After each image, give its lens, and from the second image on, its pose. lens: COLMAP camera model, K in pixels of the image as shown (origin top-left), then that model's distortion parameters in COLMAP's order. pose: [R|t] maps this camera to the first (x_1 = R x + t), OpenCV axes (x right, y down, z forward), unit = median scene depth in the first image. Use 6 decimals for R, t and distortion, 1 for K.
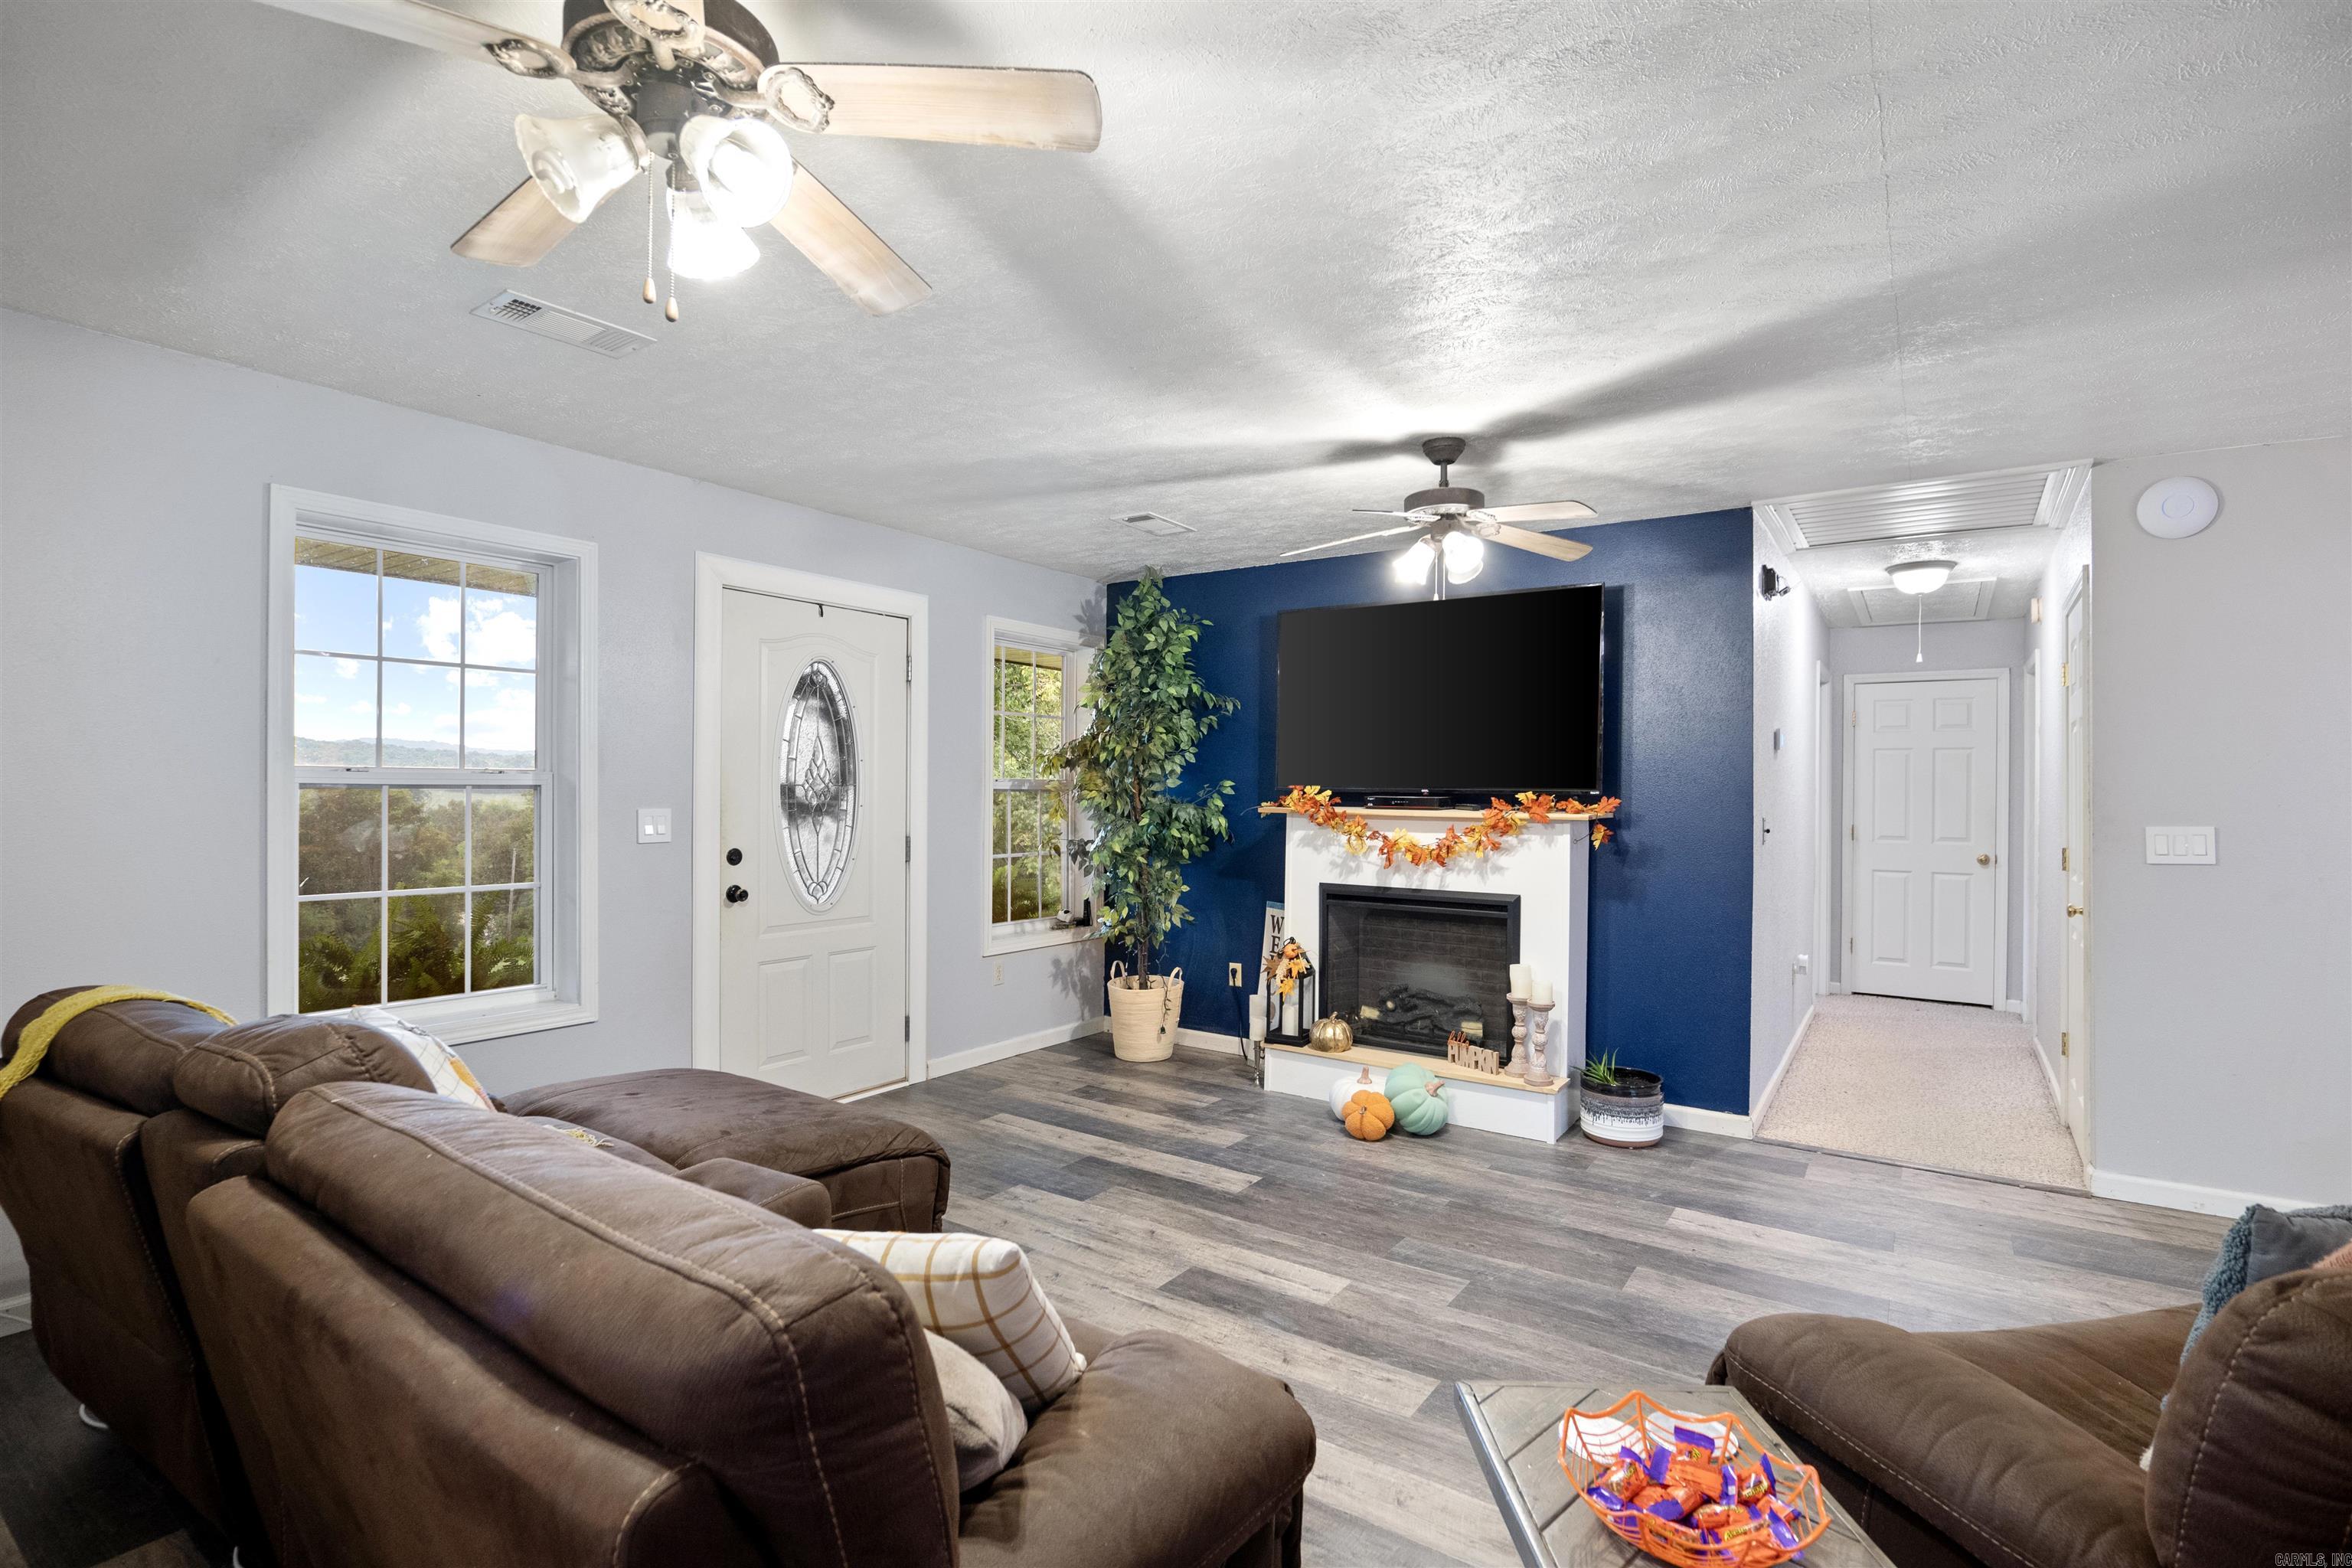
lens RADIAL K [[1106.4, 0, 1162.9], [0, 1106.4, 792.4], [0, 0, 1]] dist [-0.026658, 0.000192]
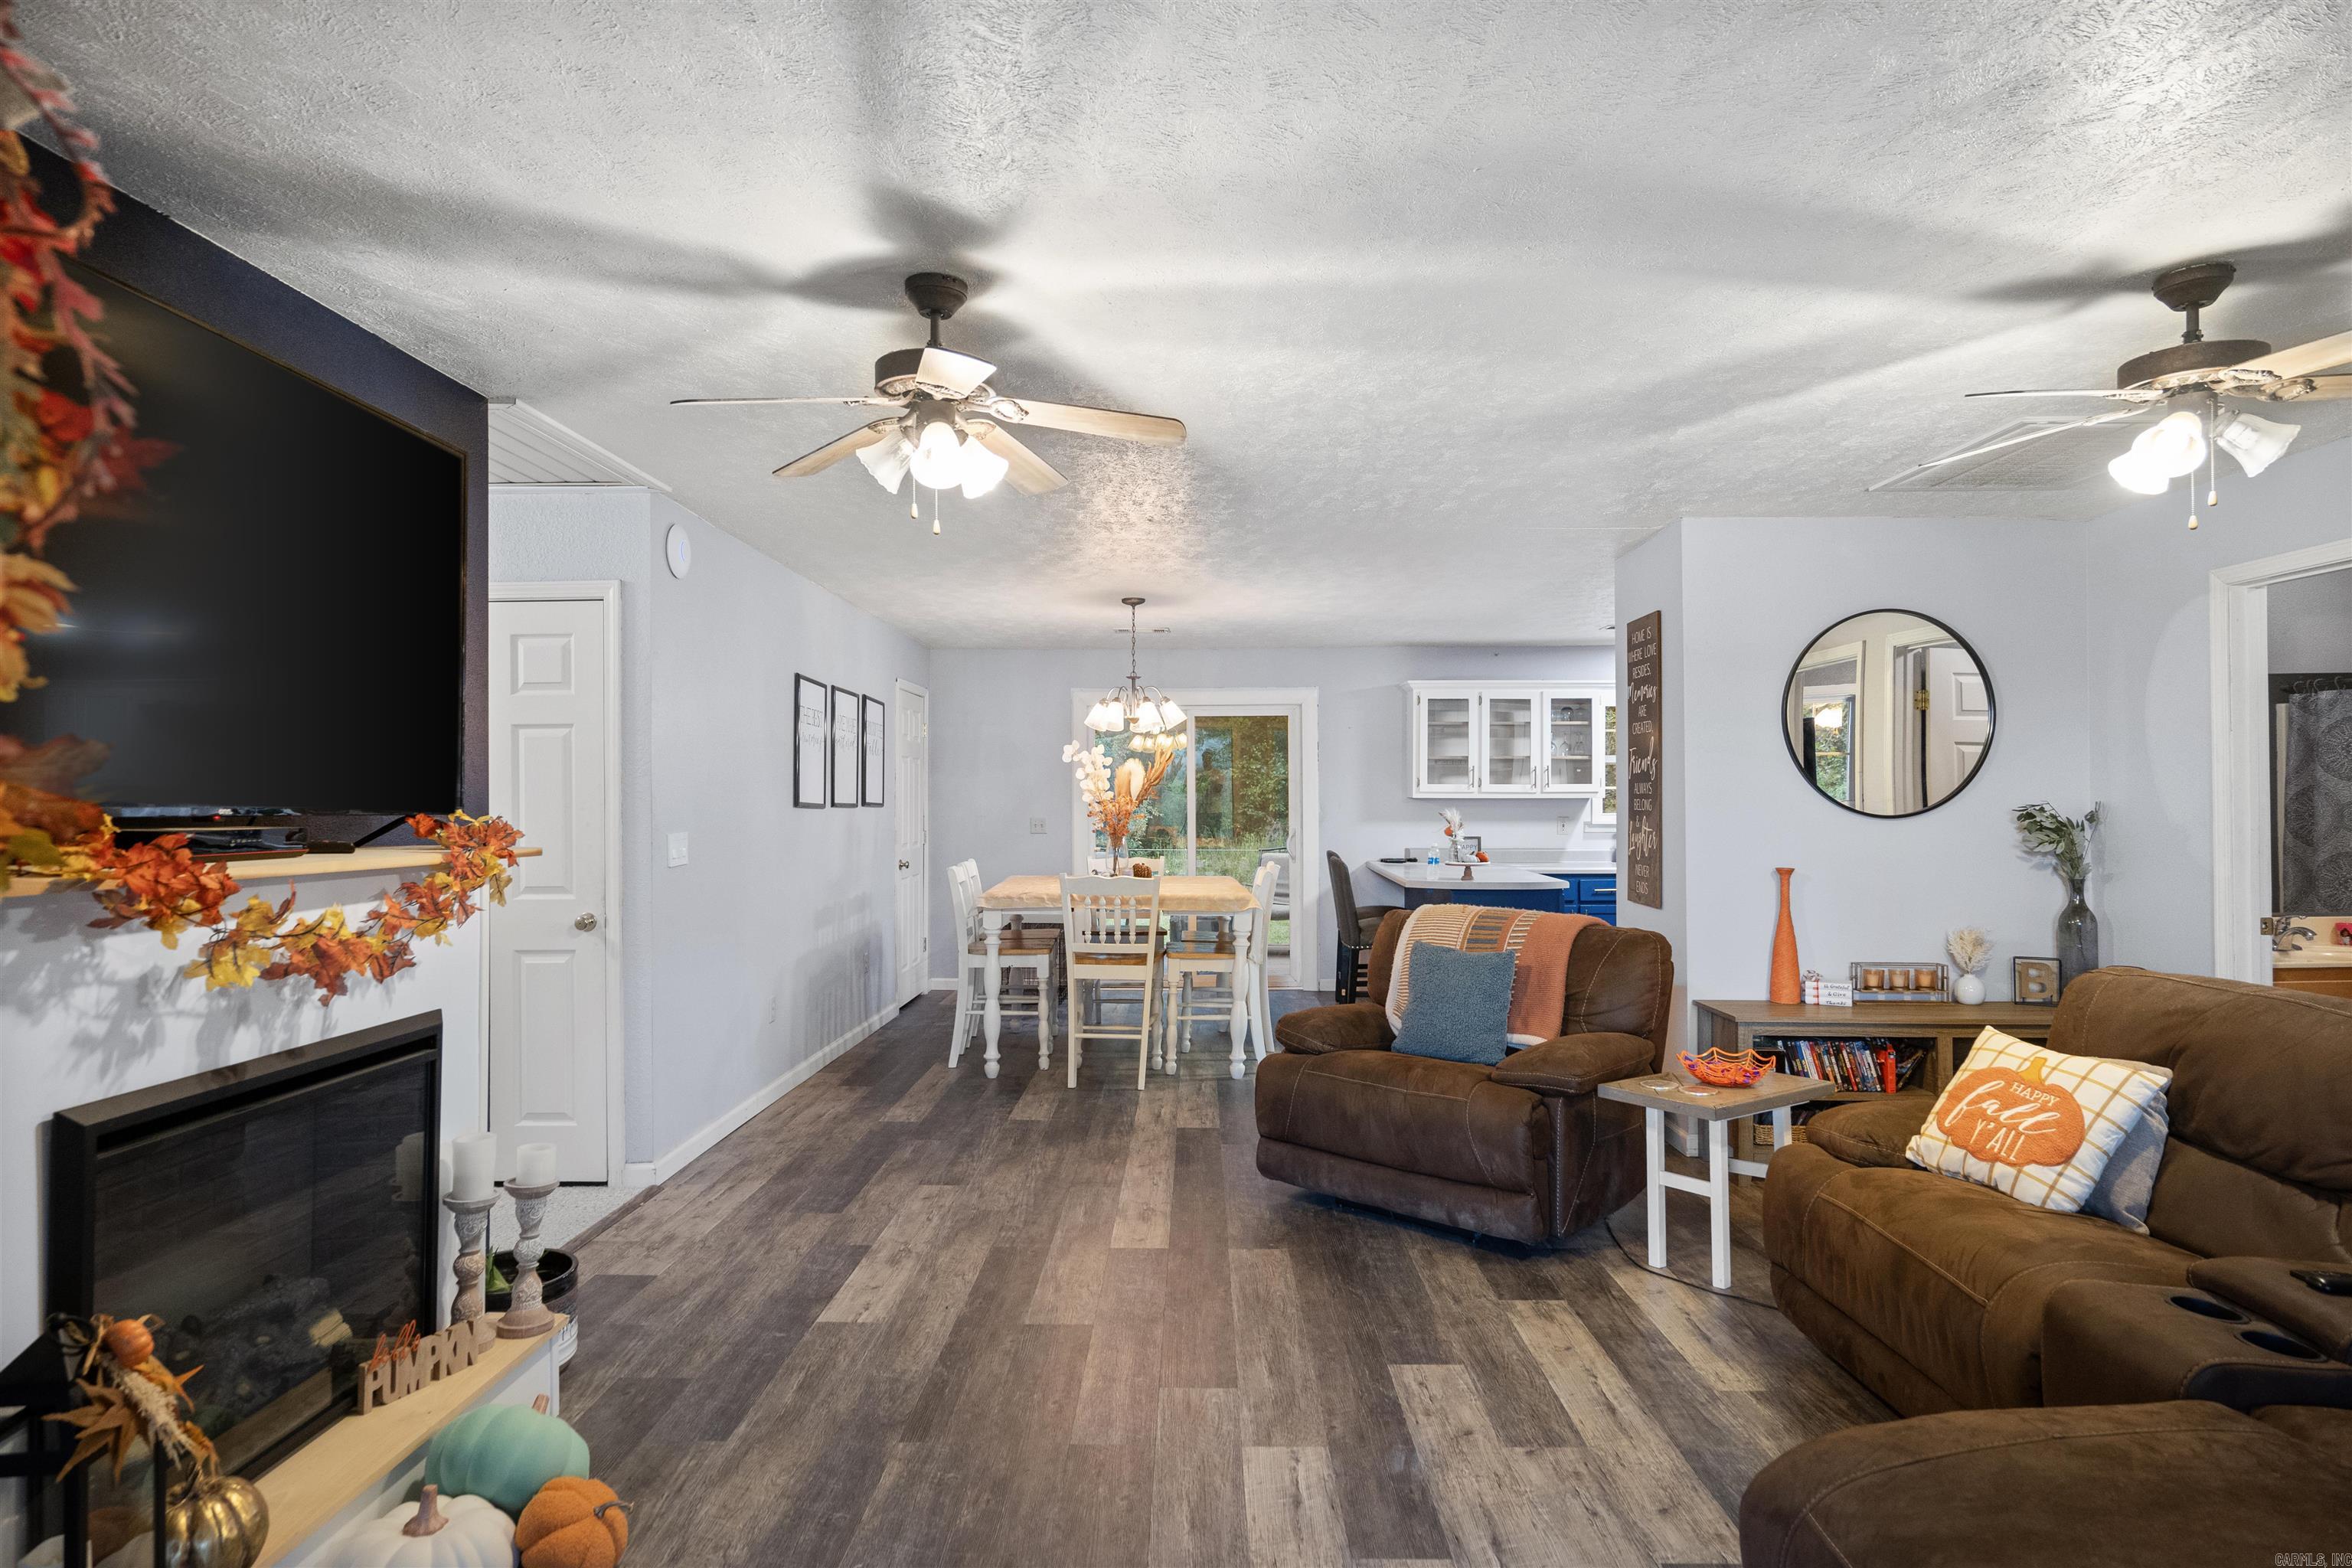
lens RADIAL K [[1282.3, 0, 1176.0], [0, 1282.3, 784.0], [0, 0, 1]] dist [-0.001440, -0.000045]
pose [[-0.561530, 0.003470, 0.827449, -0.441156], [-0.002571, 0.999979, -0.005939, -0.012085], [-0.827452, -0.005462, -0.561510, 1.247671]]
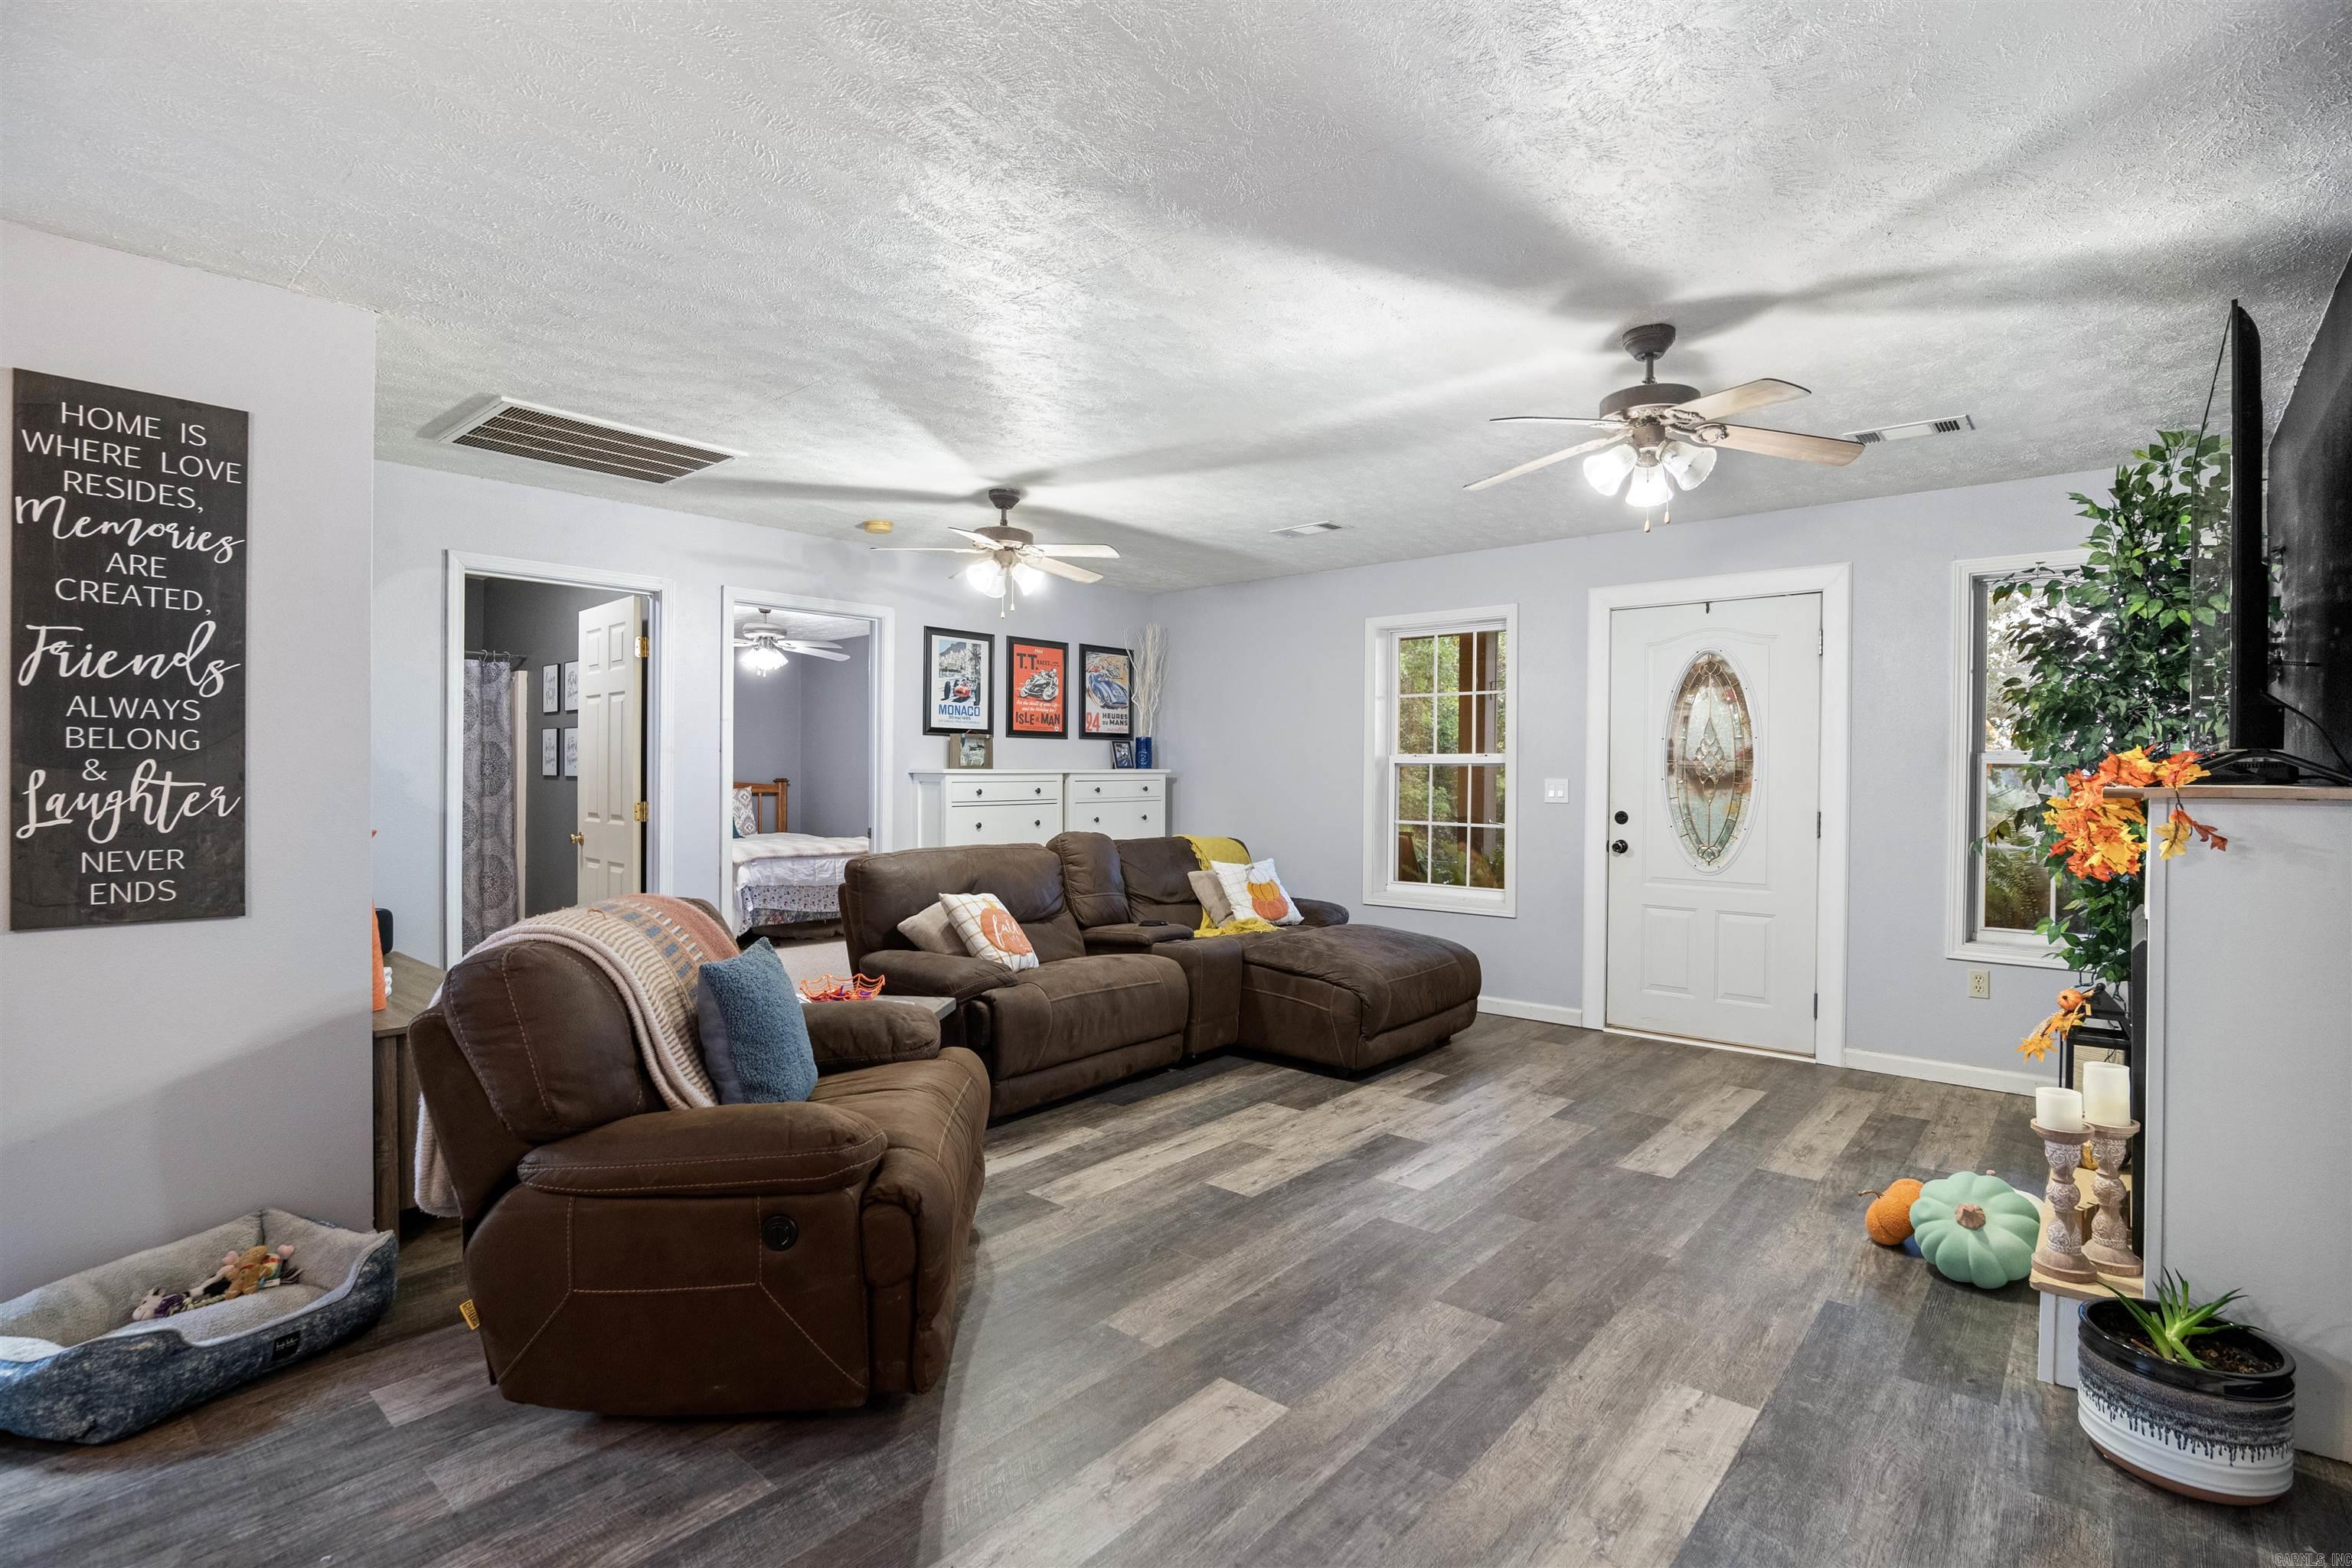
lens RADIAL K [[1109.8, 0, 1177.1], [0, 1109.8, 776.5], [0, 0, 1]] dist [-0.020007, 0.000508]
pose [[-0.101468, -0.005653, -0.994823, 1.066574], [-0.007475, 0.999960, -0.004920, 0.023304], [0.994811, 0.006937, -0.101506, 0.695377]]
